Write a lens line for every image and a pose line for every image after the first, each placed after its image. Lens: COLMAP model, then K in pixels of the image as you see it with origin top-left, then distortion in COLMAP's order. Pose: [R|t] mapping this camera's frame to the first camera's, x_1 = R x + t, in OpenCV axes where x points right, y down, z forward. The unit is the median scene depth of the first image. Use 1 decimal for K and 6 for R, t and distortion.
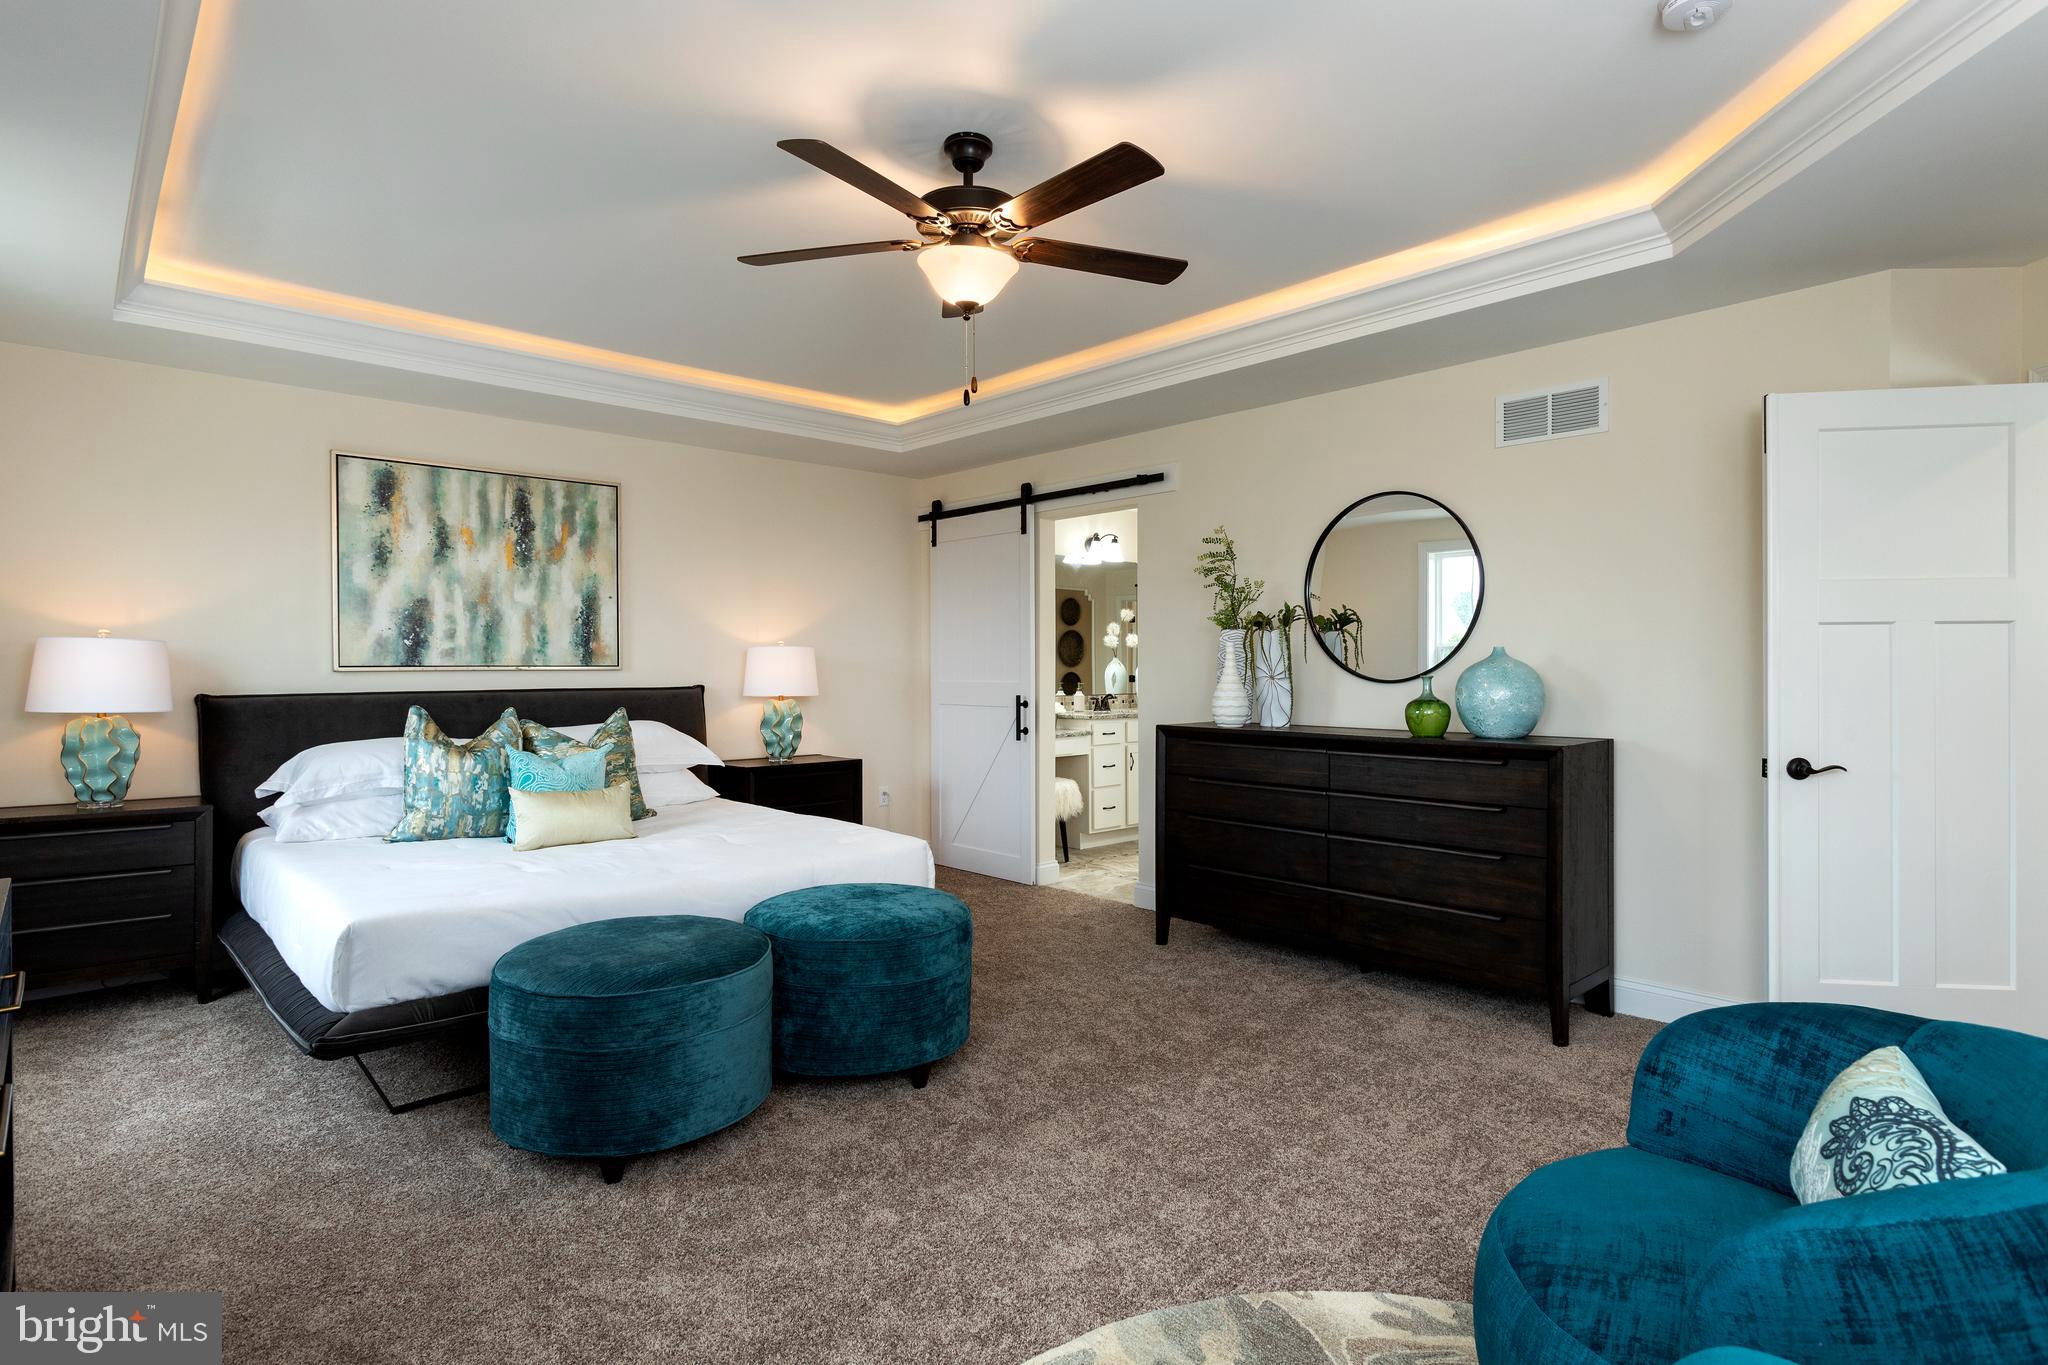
lens RADIAL K [[1018.3, 0, 1003.4], [0, 1018.3, 674.6], [0, 0, 1]] dist [-0.009254, 0.002400]
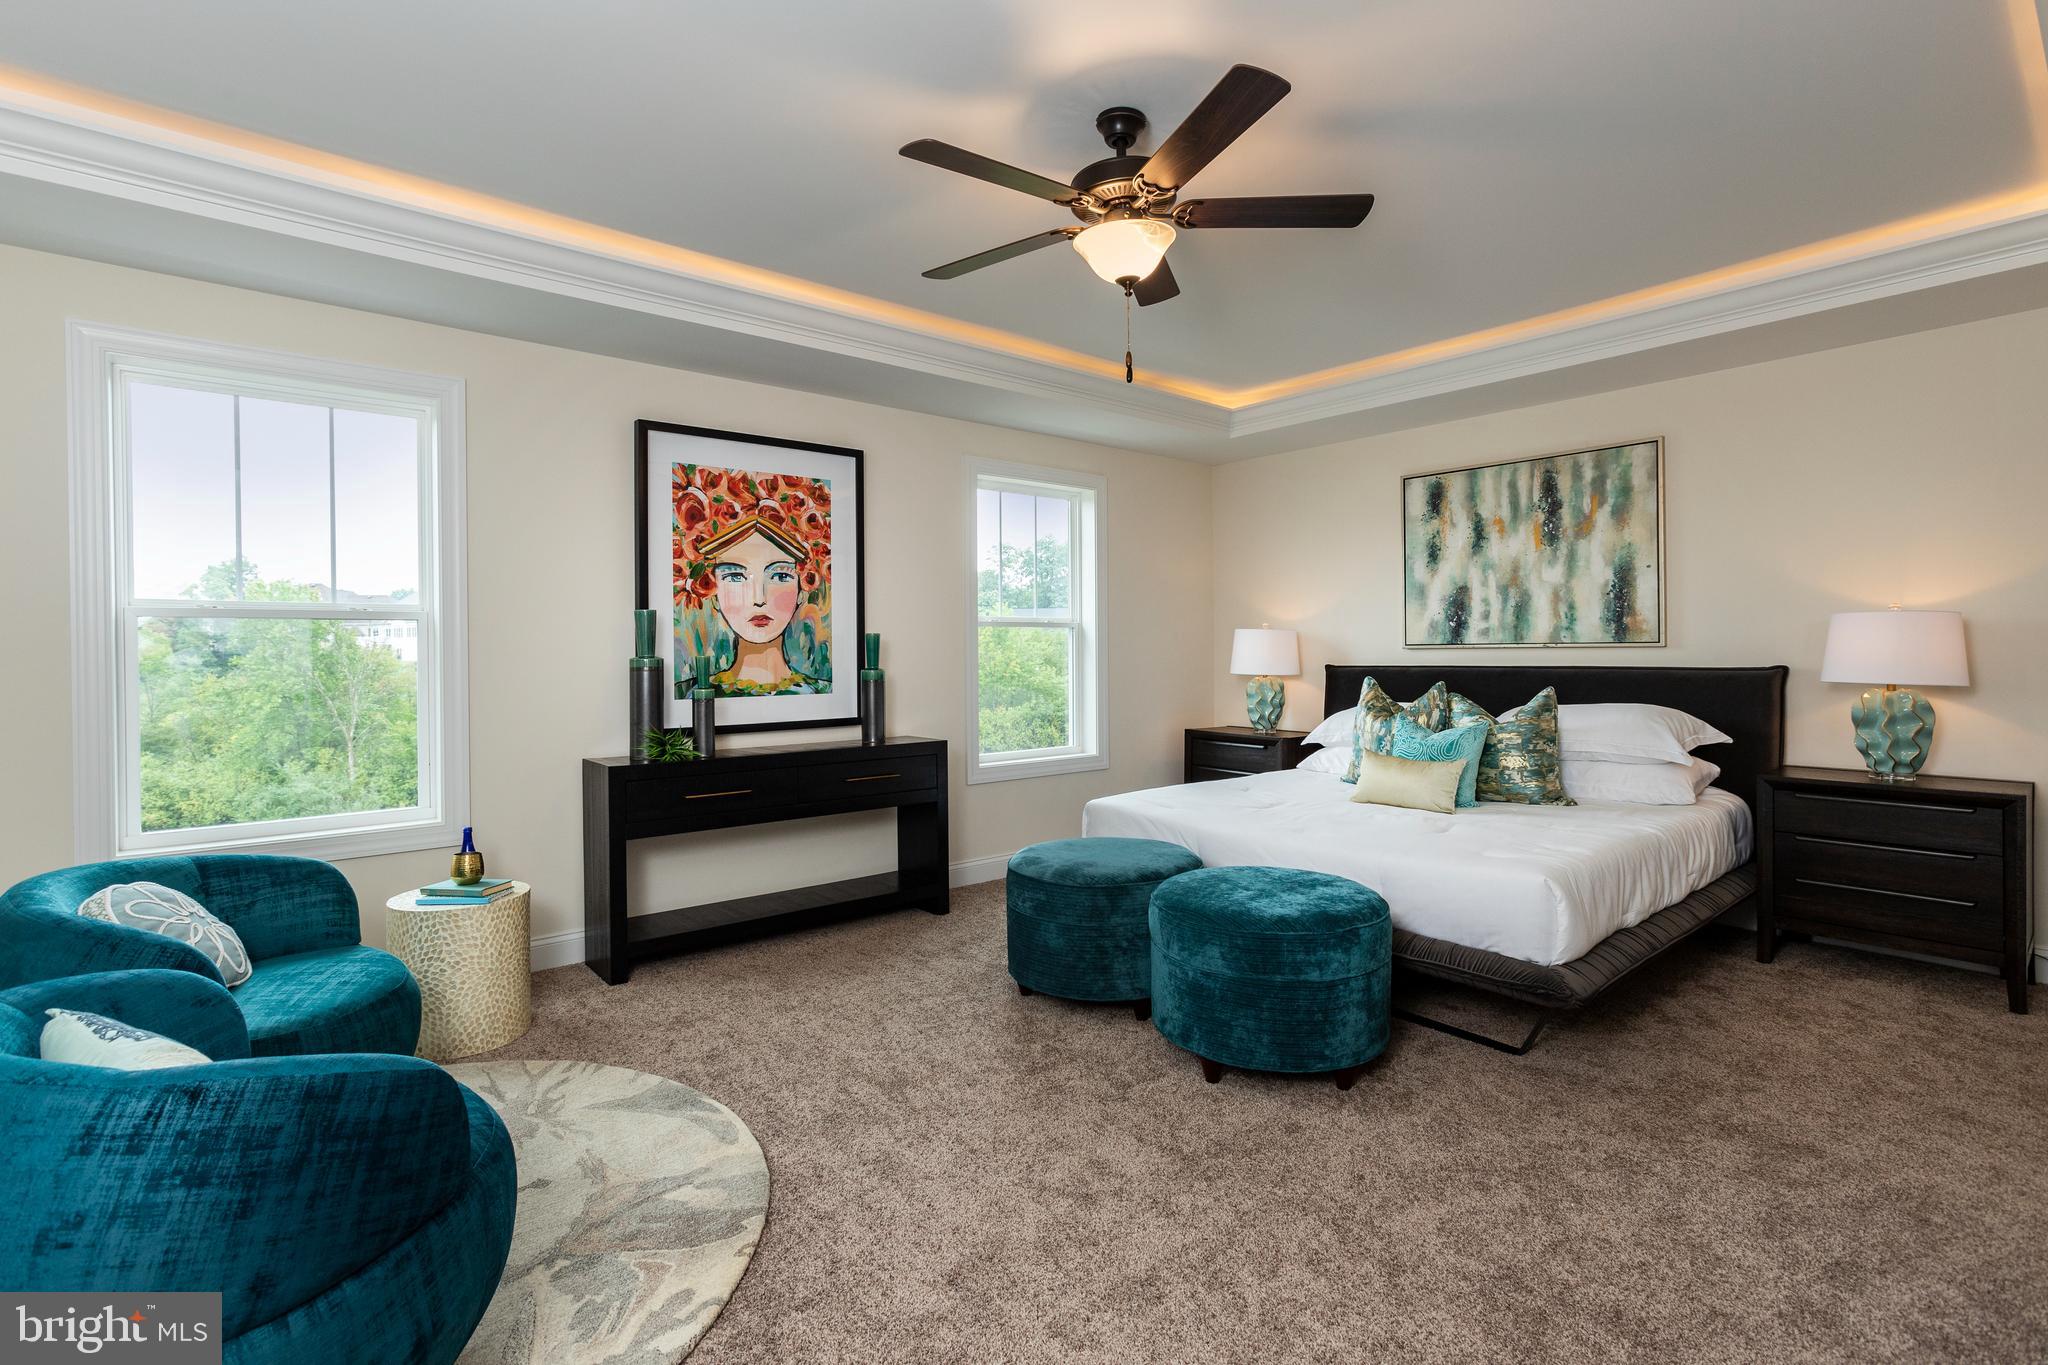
lens RADIAL K [[949.9, 0, 1040.2], [0, 949.9, 635.3], [0, 0, 1]] dist [-0.009817, 0.001433]
pose [[-0.027698, -0.014899, -0.999505, 0.494943], [-0.003257, 0.999885, -0.014814, -0.000905], [0.999611, 0.002845, -0.027744, 0.521711]]
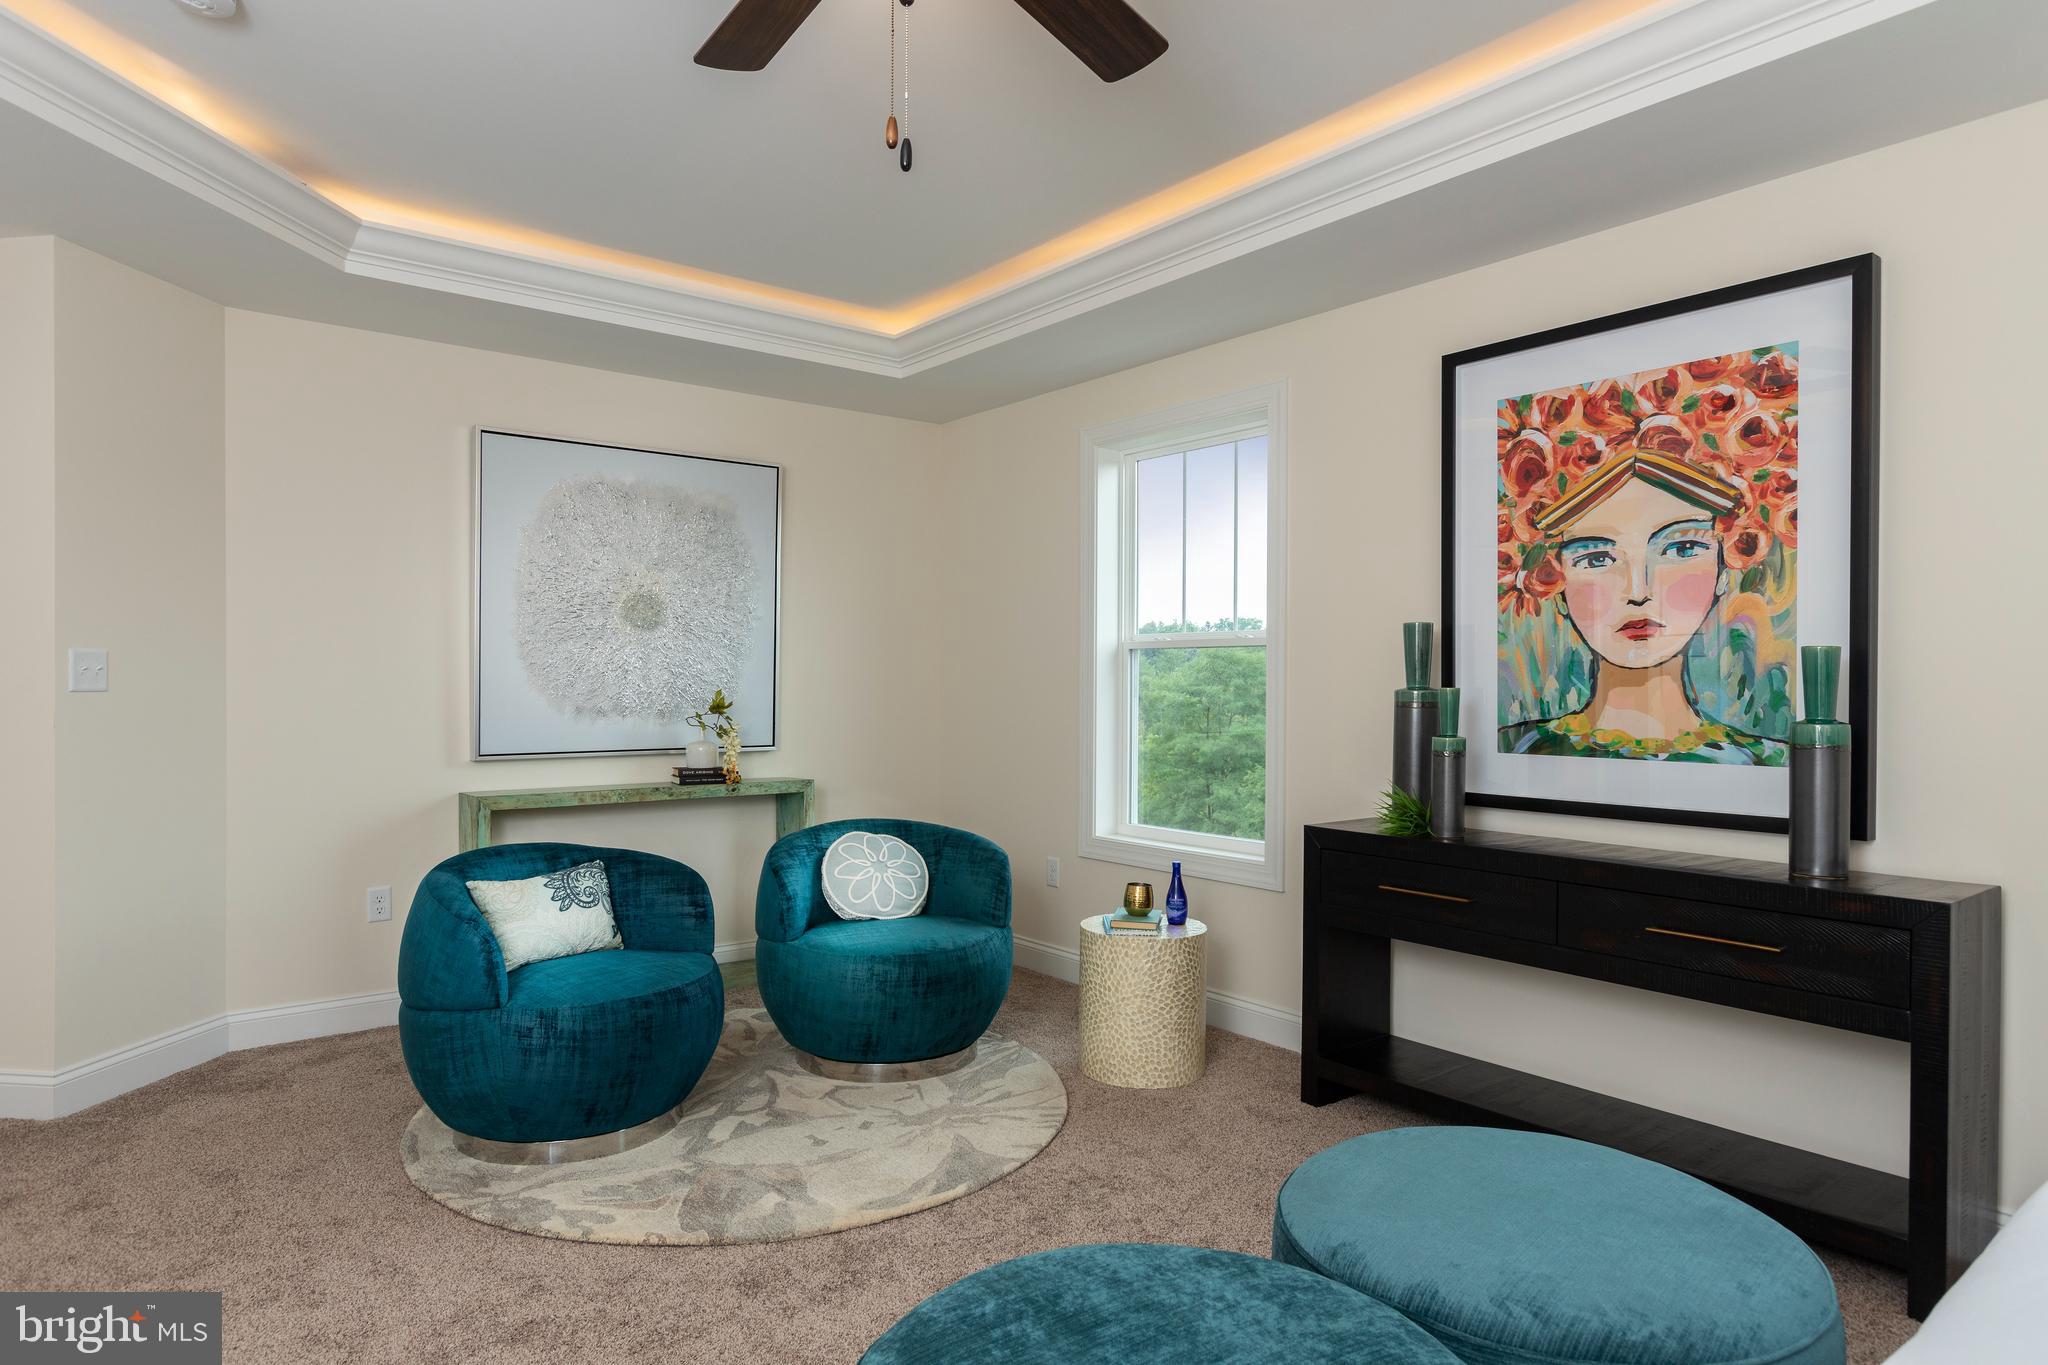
lens RADIAL K [[1189.9, 0, 1023.3], [0, 1189.9, 683.6], [0, 0, 1]] dist [-0.006393, -0.000124]
pose [[-0.997686, -0.005397, 0.067768, -0.075845], [-0.004497, 0.999900, 0.013419, -0.004590], [-0.067834, 0.013084, -0.997611, 0.887810]]
